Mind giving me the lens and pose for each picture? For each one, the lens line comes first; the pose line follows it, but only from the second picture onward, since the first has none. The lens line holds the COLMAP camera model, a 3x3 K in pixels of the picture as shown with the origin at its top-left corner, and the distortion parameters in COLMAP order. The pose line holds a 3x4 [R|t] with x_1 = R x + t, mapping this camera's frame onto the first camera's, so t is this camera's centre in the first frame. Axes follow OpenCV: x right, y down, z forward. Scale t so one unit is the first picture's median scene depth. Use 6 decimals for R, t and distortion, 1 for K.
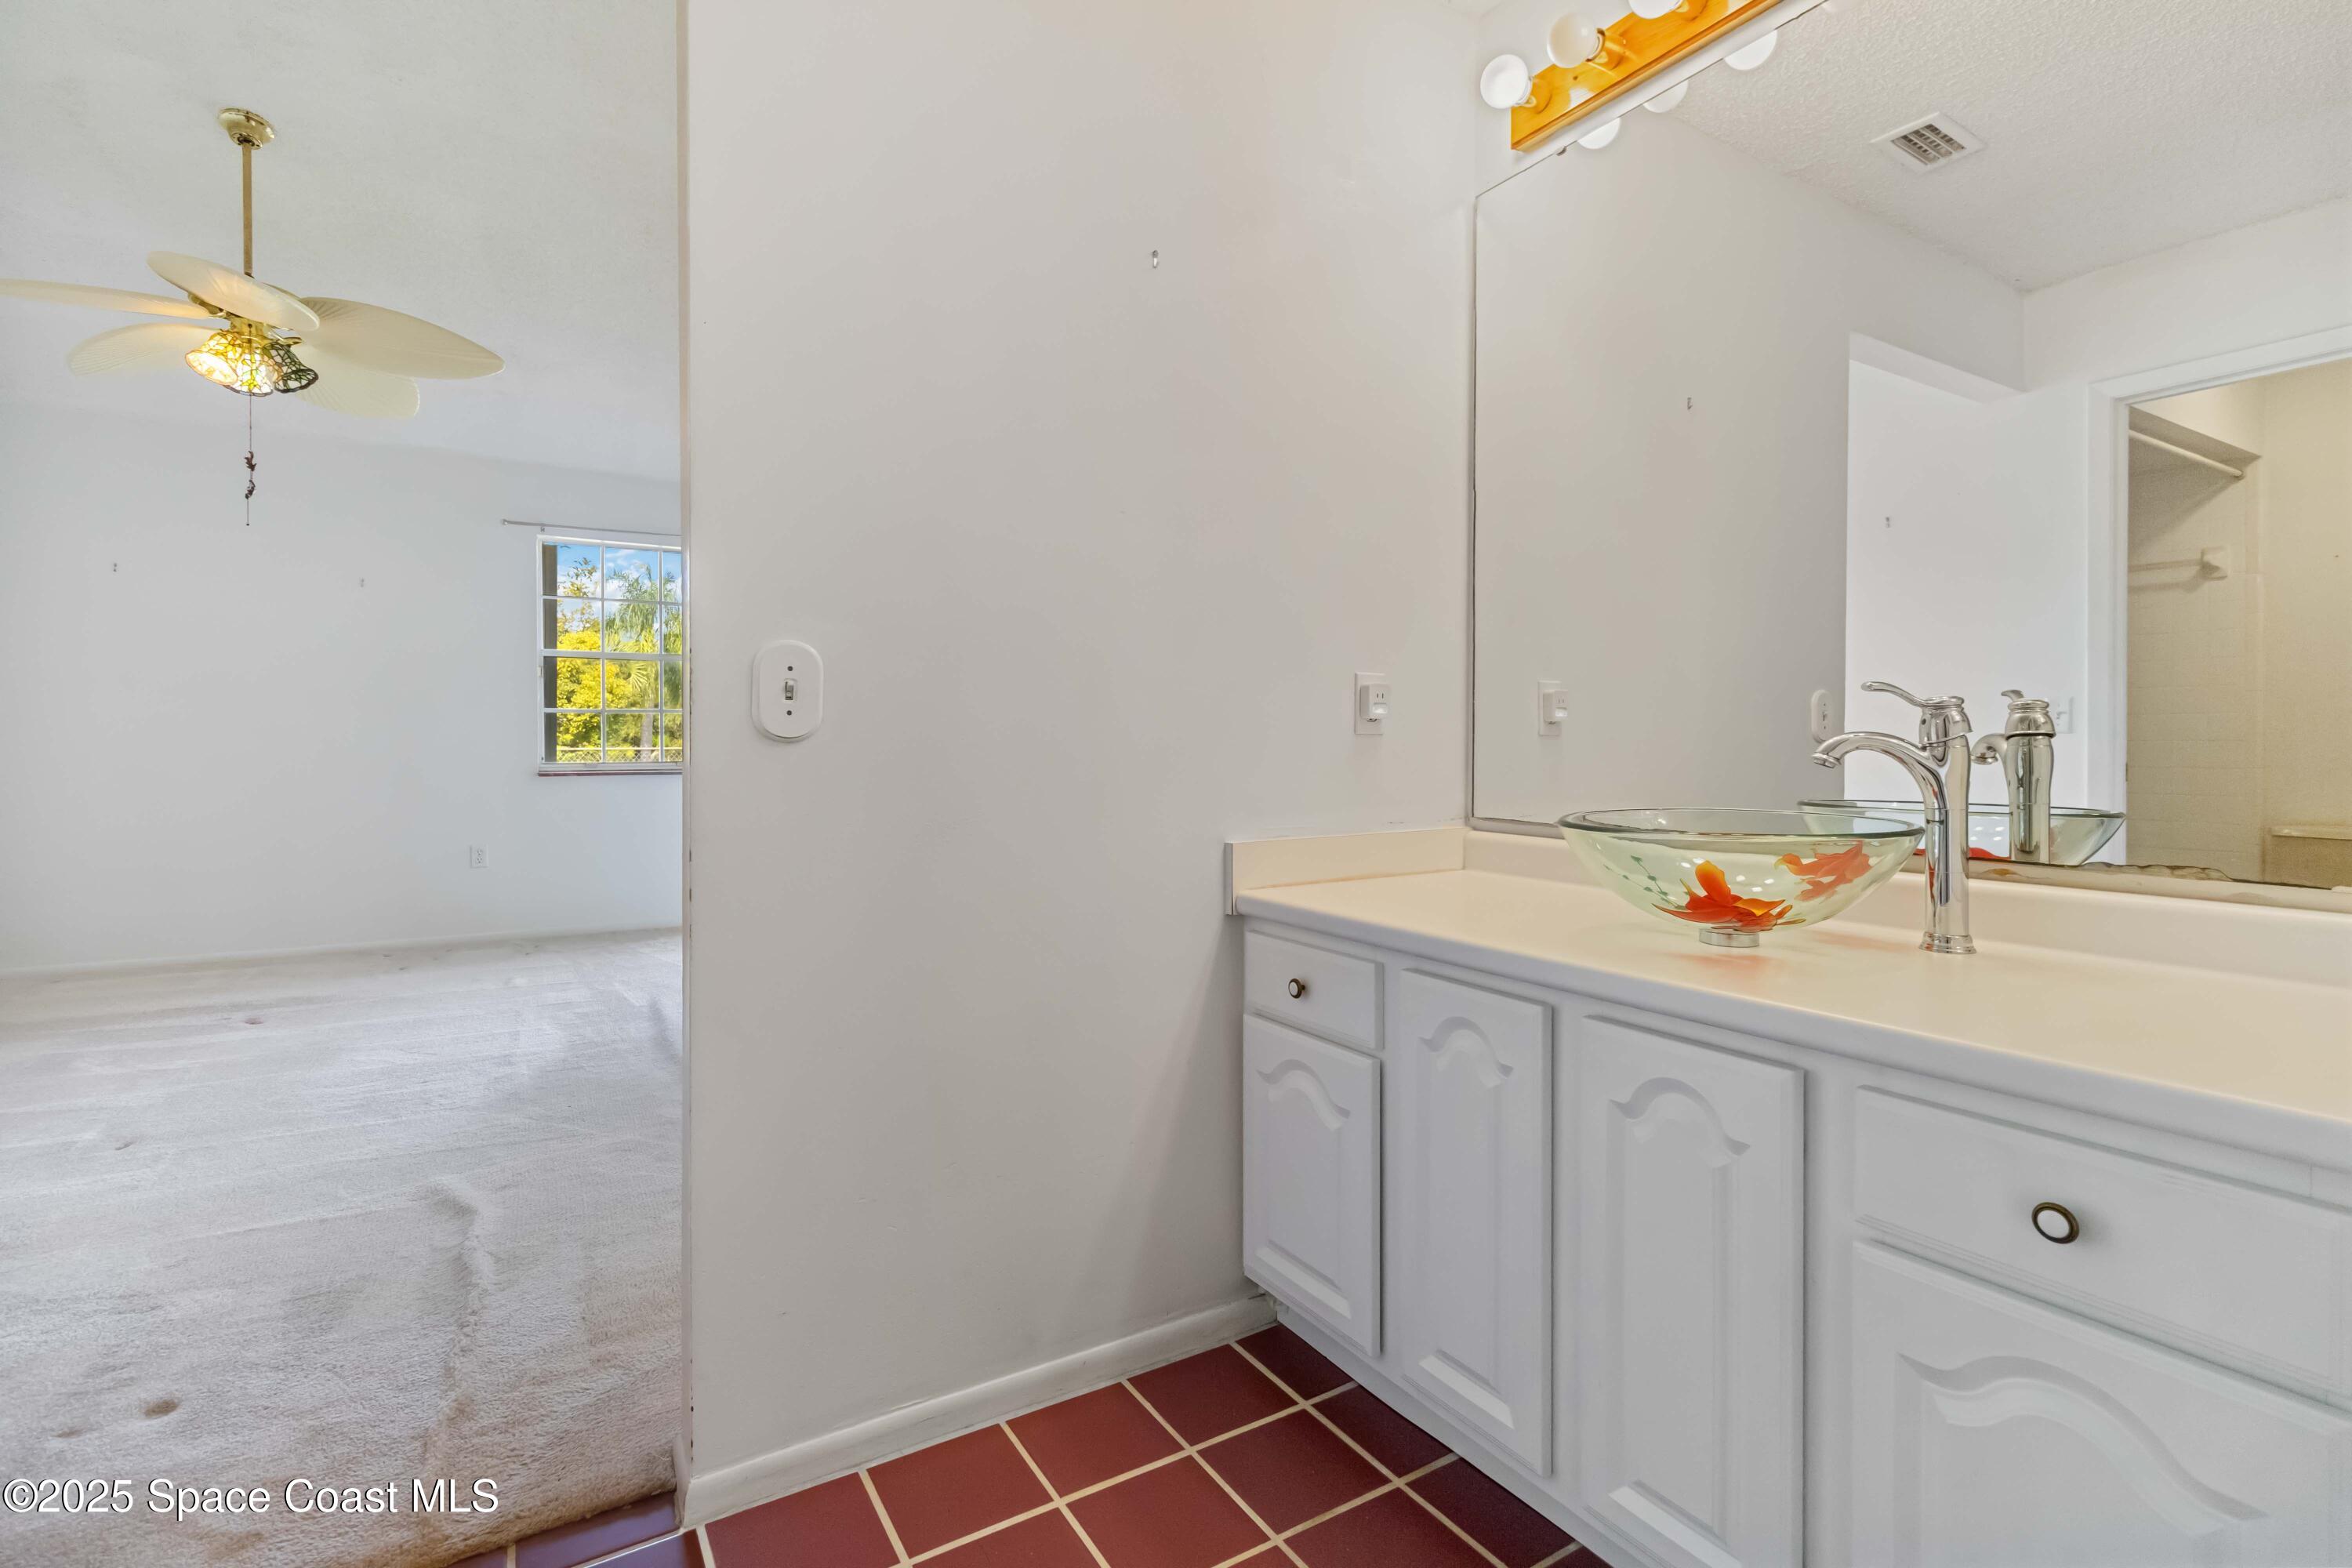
lens RADIAL K [[1092.2, 0, 1179.1], [0, 1092.2, 744.5], [0, 0, 1]] dist [0.008449, -0.001661]
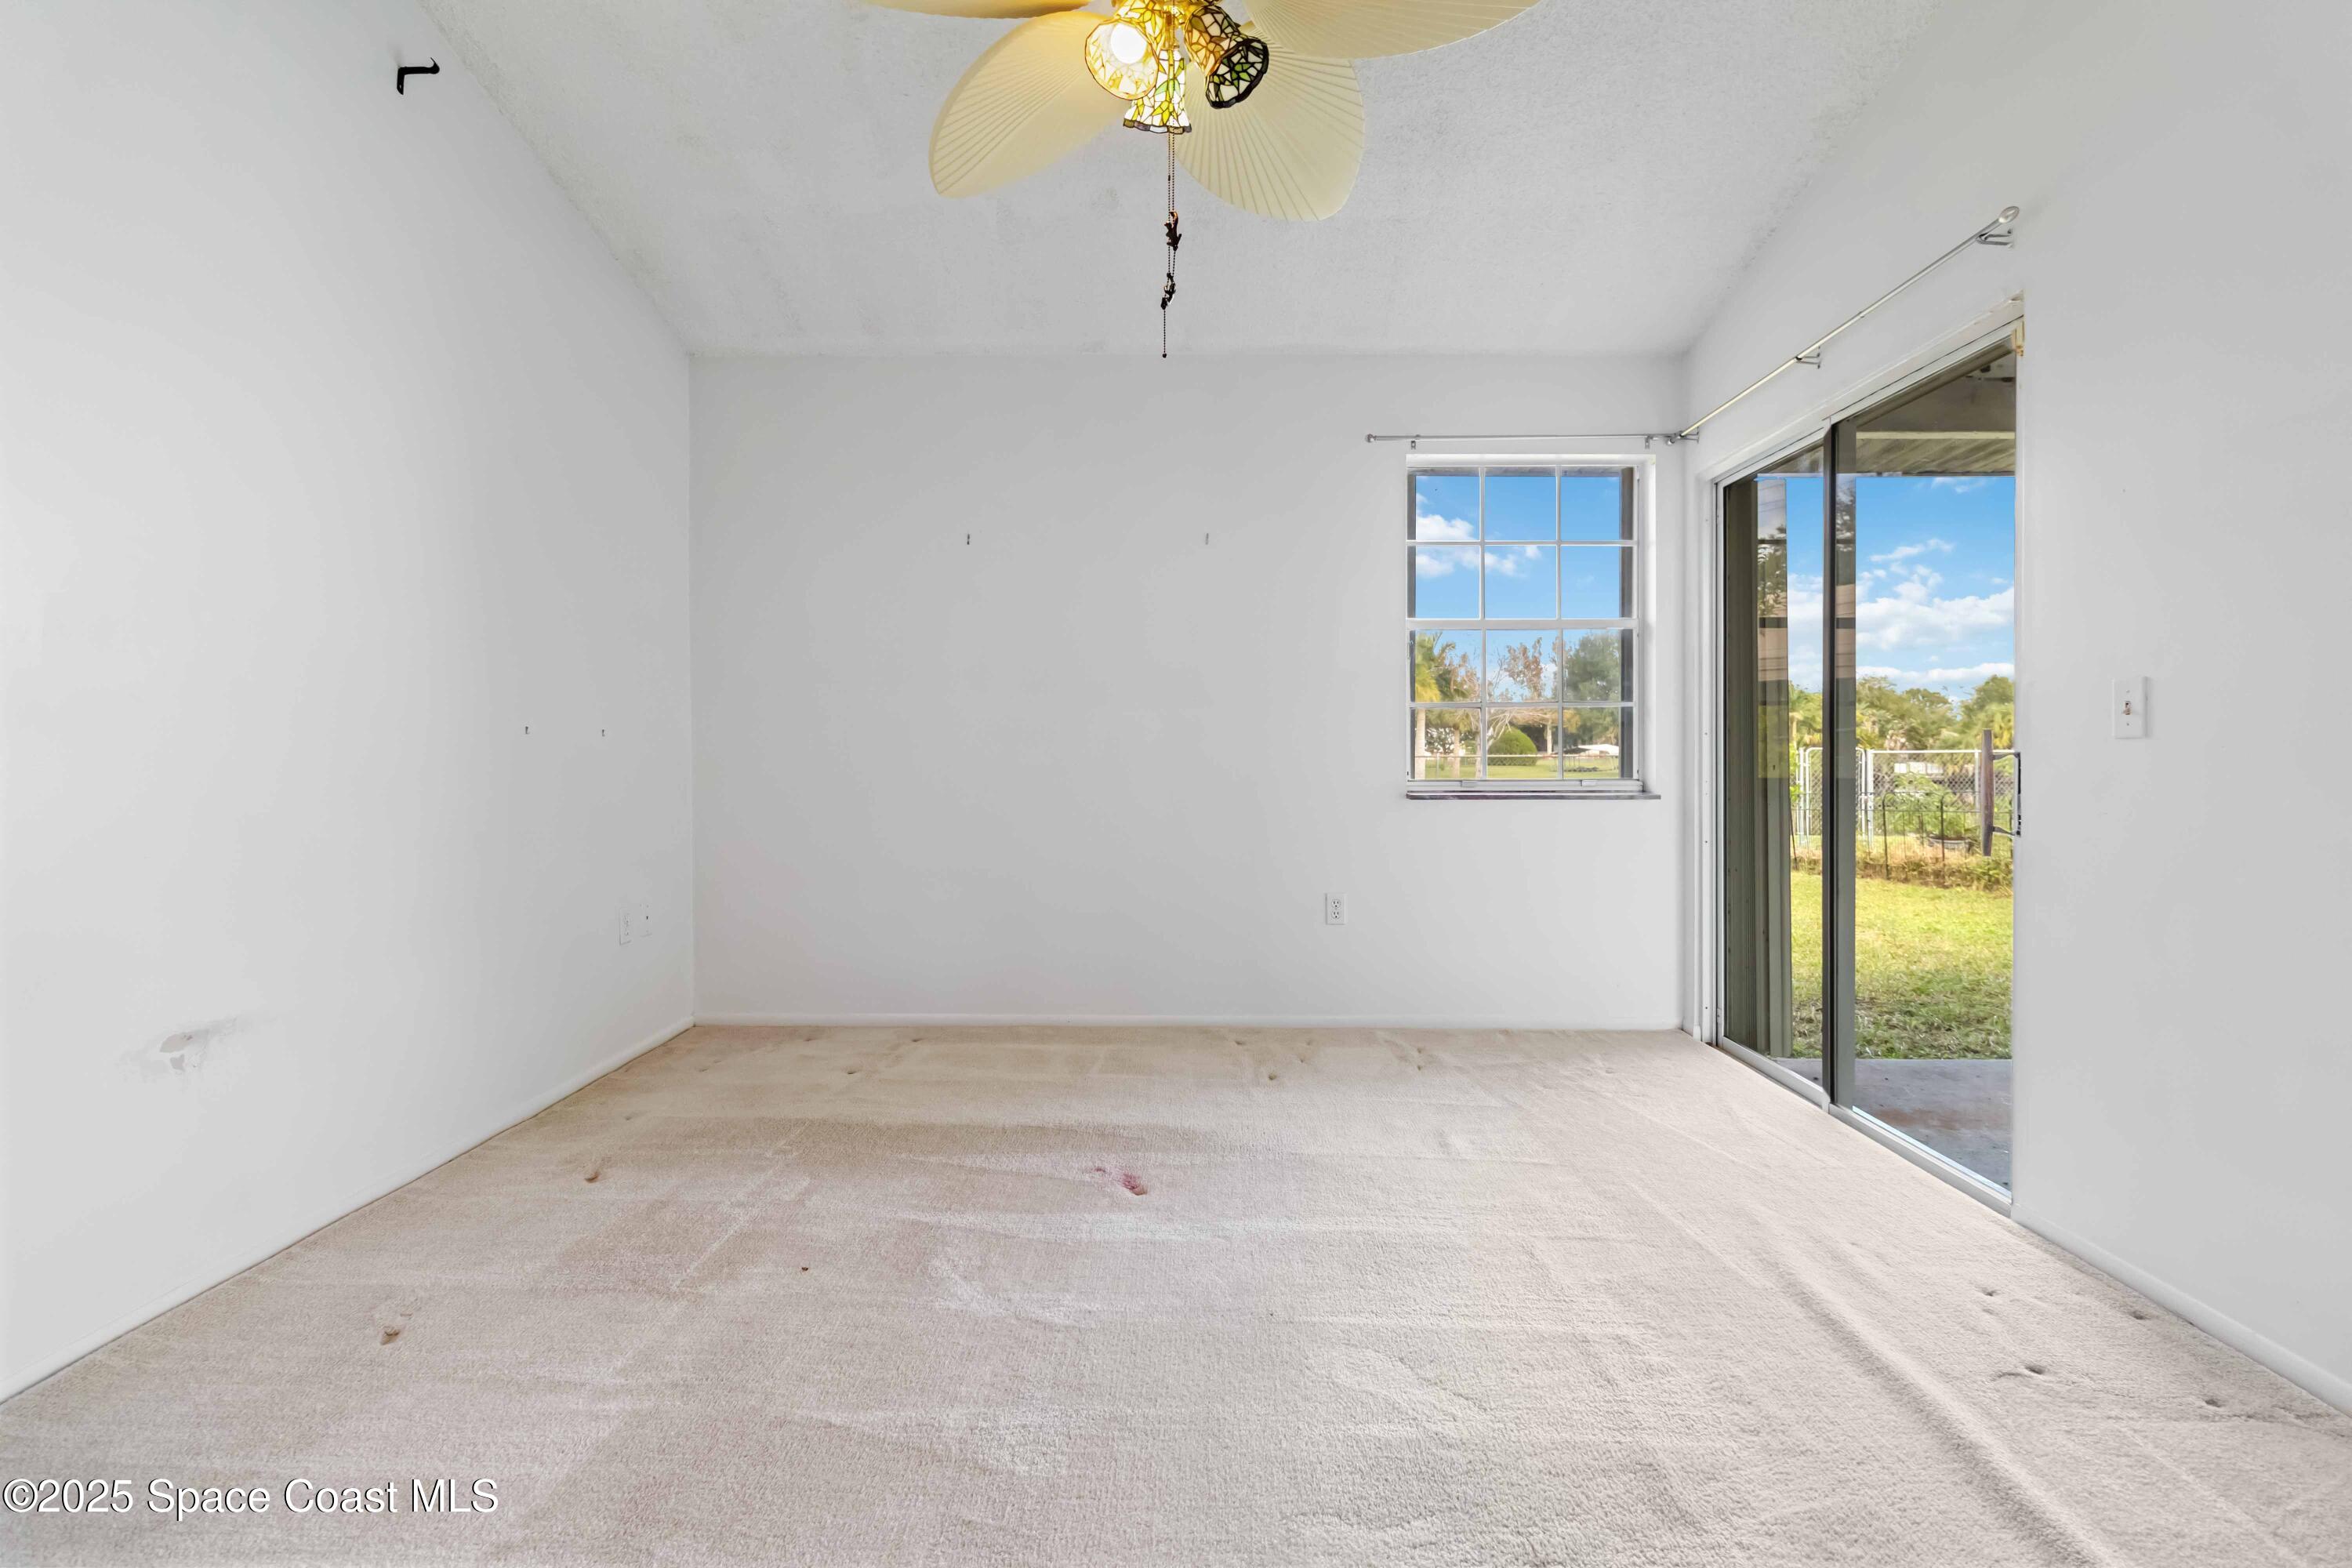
lens RADIAL K [[1092.2, 0, 1183.6], [0, 1092.2, 758.2], [0, 0, 1]] dist [0.008449, -0.001661]
pose [[0.849708, 0.005155, -0.527229, -0.546205], [-0.002554, 0.999981, 0.005661, -0.001464], [0.527248, -0.003464, 0.849705, 0.535019]]
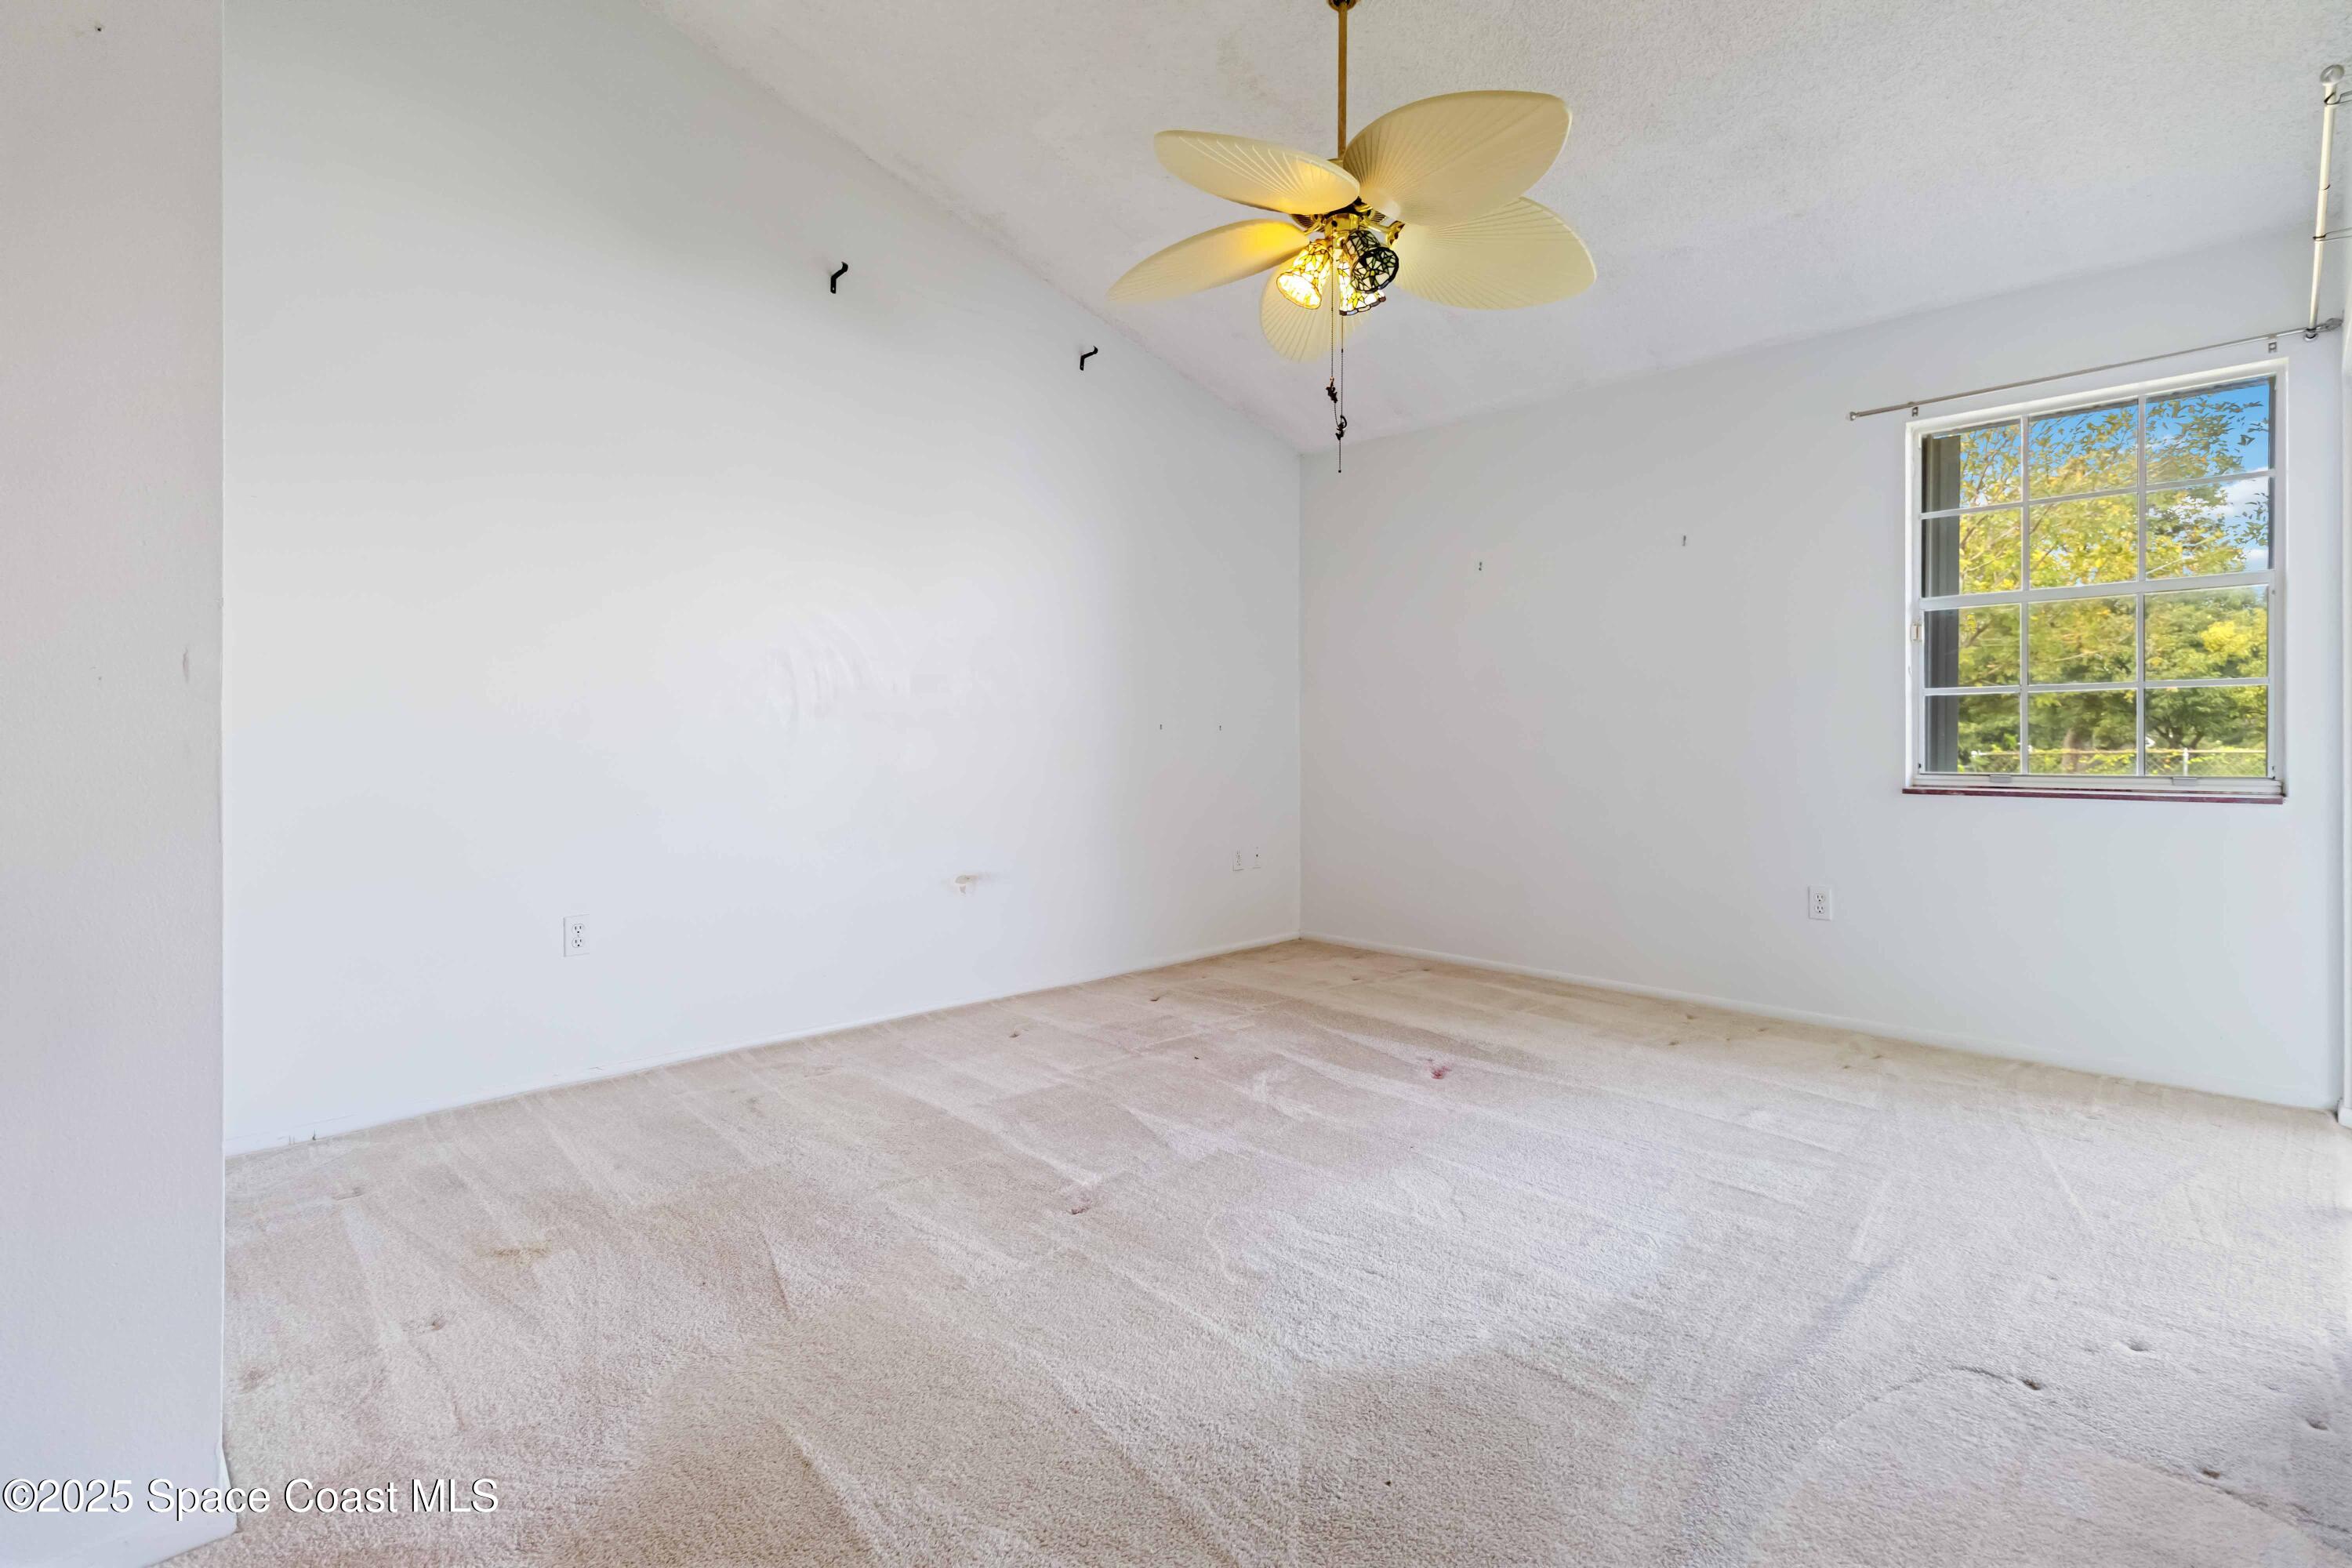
lens RADIAL K [[1092.2, 0, 1183.6], [0, 1092.2, 741.9], [0, 0, 1]] dist [0.008449, -0.001661]
pose [[0.240307, 0.003092, -0.970692, -0.090516], [-0.005076, 0.999985, 0.001929, -0.001266], [0.970684, 0.004464, 0.240319, 0.690445]]
